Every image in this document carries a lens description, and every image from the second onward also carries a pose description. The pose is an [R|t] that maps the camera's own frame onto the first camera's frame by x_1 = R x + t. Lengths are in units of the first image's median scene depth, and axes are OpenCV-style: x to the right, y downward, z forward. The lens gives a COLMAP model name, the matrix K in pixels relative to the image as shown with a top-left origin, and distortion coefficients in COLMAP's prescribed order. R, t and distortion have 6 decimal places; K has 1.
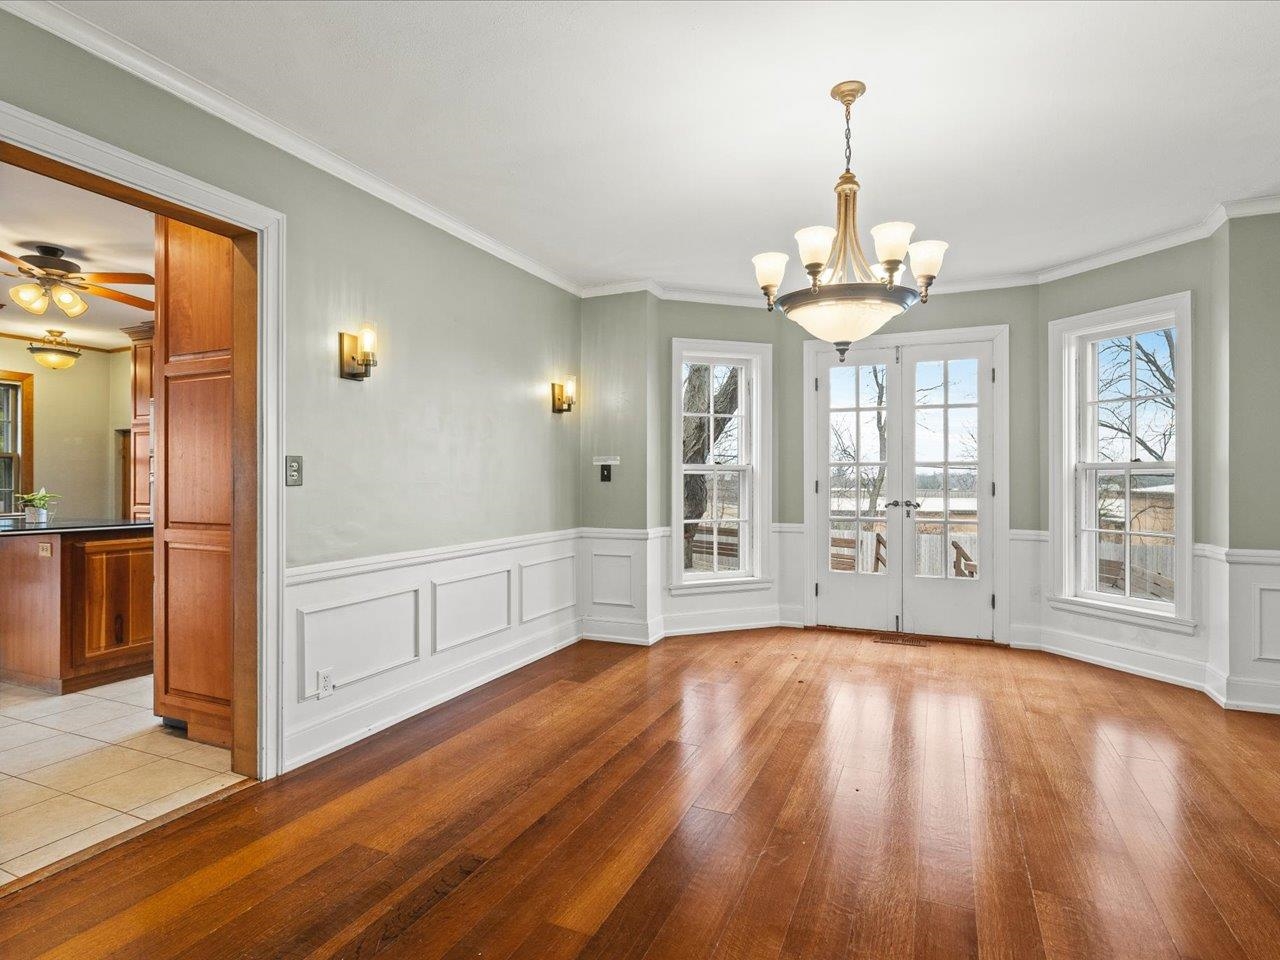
lens RADIAL K [[685.8, 0, 639.8], [0, 685.8, 476.3], [0, 0, 1]] dist [0.040708, -0.025086]
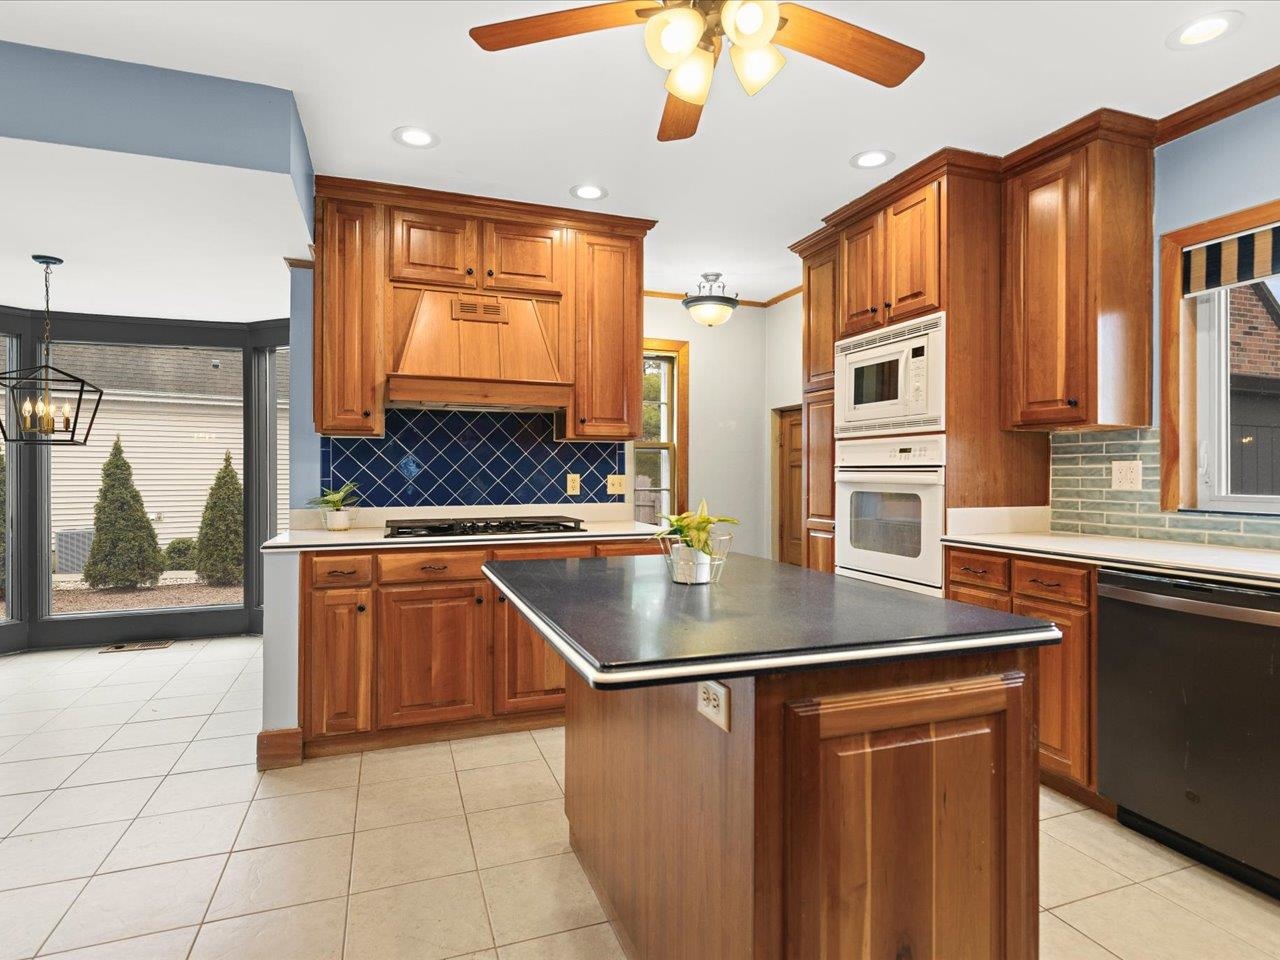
lens RADIAL K [[681.9, 0, 635.9], [0, 681.9, 475.8], [0, 0, 1]] dist [-0.001651, -0.000436]
pose [[0.700302, 0.004229, -0.713834, -0.391487], [0.000799, 0.999977, 0.006707, -0.000857], [0.713846, -0.005267, 0.700283, 0.451769]]
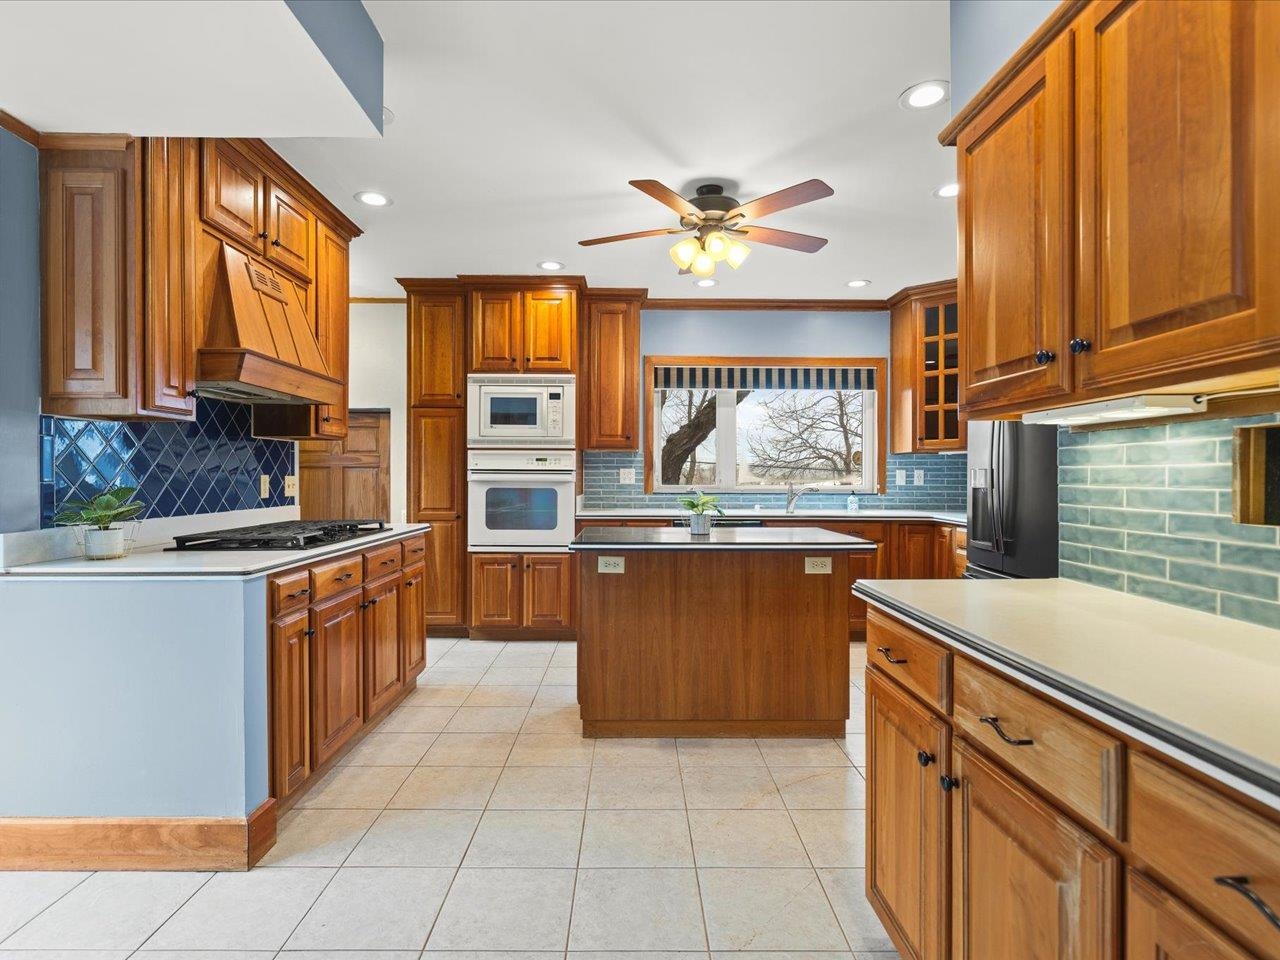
lens RADIAL K [[685.8, 0, 639.8], [0, 685.8, 476.3], [0, 0, 1]] dist [0.040708, -0.025086]
pose [[0.908421, 0.002962, 0.418047, -0.872836], [-0.004672, 0.999984, 0.003065, -0.000307], [-0.418031, -0.004737, 0.908420, 0.185466]]
